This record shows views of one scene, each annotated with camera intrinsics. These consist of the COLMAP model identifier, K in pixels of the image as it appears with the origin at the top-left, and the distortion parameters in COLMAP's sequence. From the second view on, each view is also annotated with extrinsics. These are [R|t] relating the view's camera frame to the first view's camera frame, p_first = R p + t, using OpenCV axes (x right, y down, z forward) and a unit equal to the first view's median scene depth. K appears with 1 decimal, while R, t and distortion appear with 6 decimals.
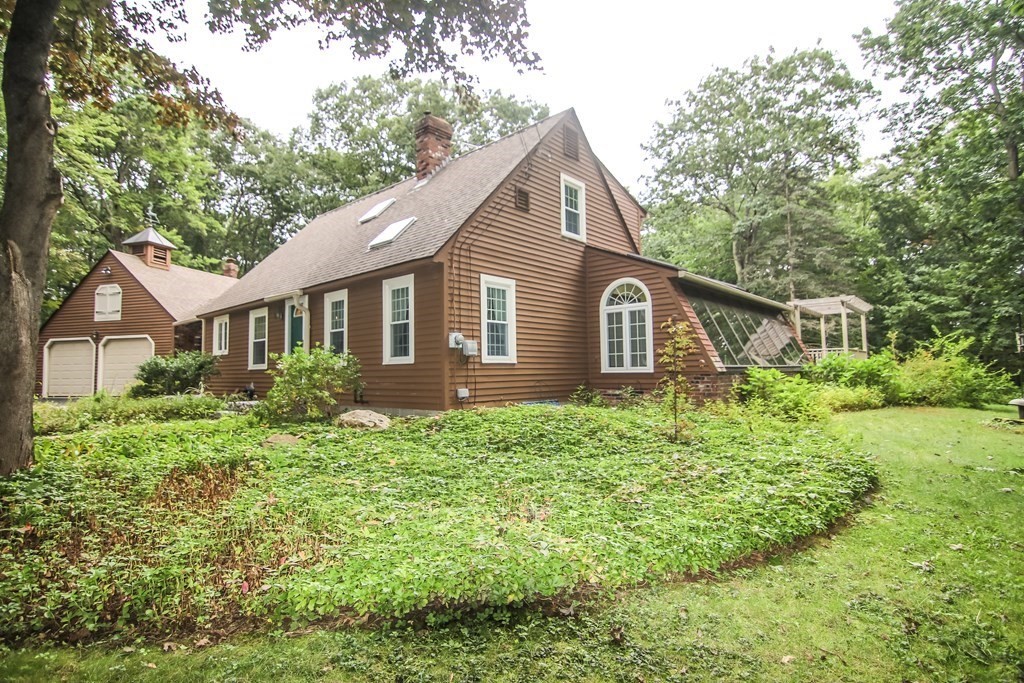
lens RADIAL K [[522.0, 0, 511.2], [0, 522.0, 342.7], [0, 0, 1]] dist [-0.014829, -0.007442]
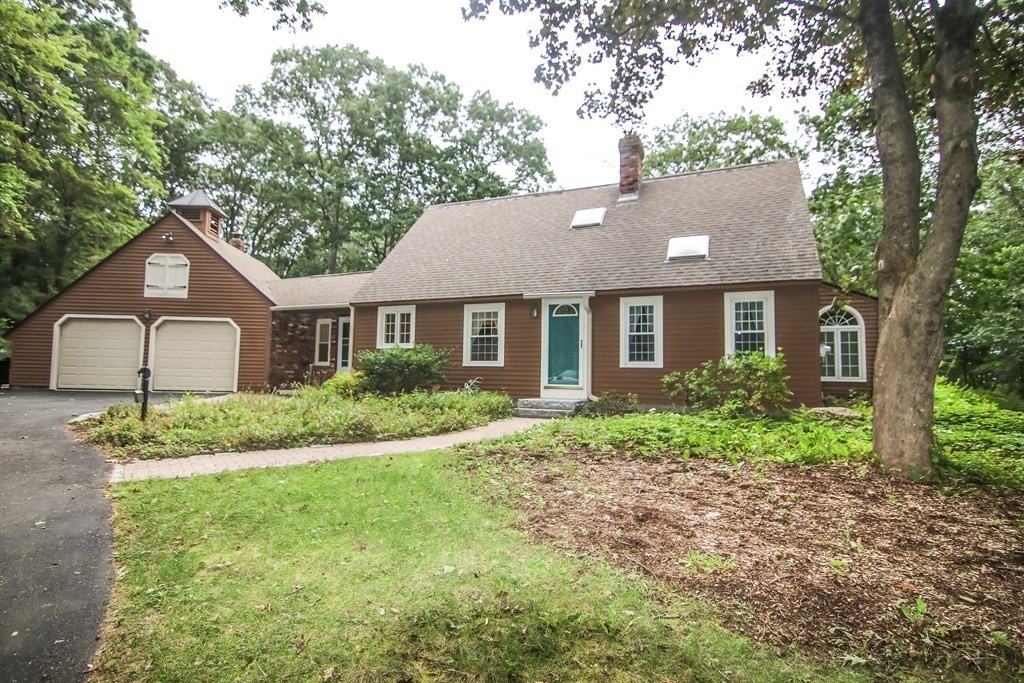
lens RADIAL K [[522.0, 0, 506.9], [0, 522.0, 348.7], [0, 0, 1]] dist [-0.014829, -0.007442]
pose [[0.946786, 0.047009, 0.318411, -0.884932], [-0.049628, 0.998768, 0.000111, 0.018688], [-0.318013, -0.015907, 0.947953, 0.081917]]
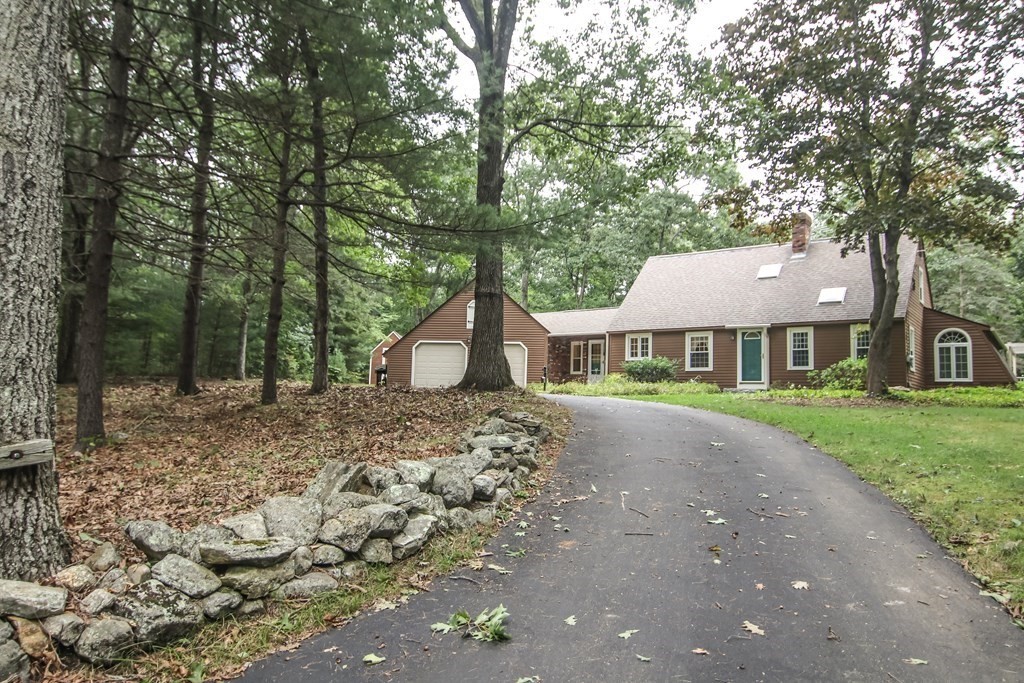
lens RADIAL K [[734.9, 0, 507.5], [0, 734.9, 351.7], [0, 0, 1]] dist [0.008494, -0.009646]
pose [[0.994136, 0.049901, 0.095934, -1.480398], [-0.047994, 0.998603, -0.022091, 0.081449], [-0.096902, 0.017357, 0.995143, -1.304139]]
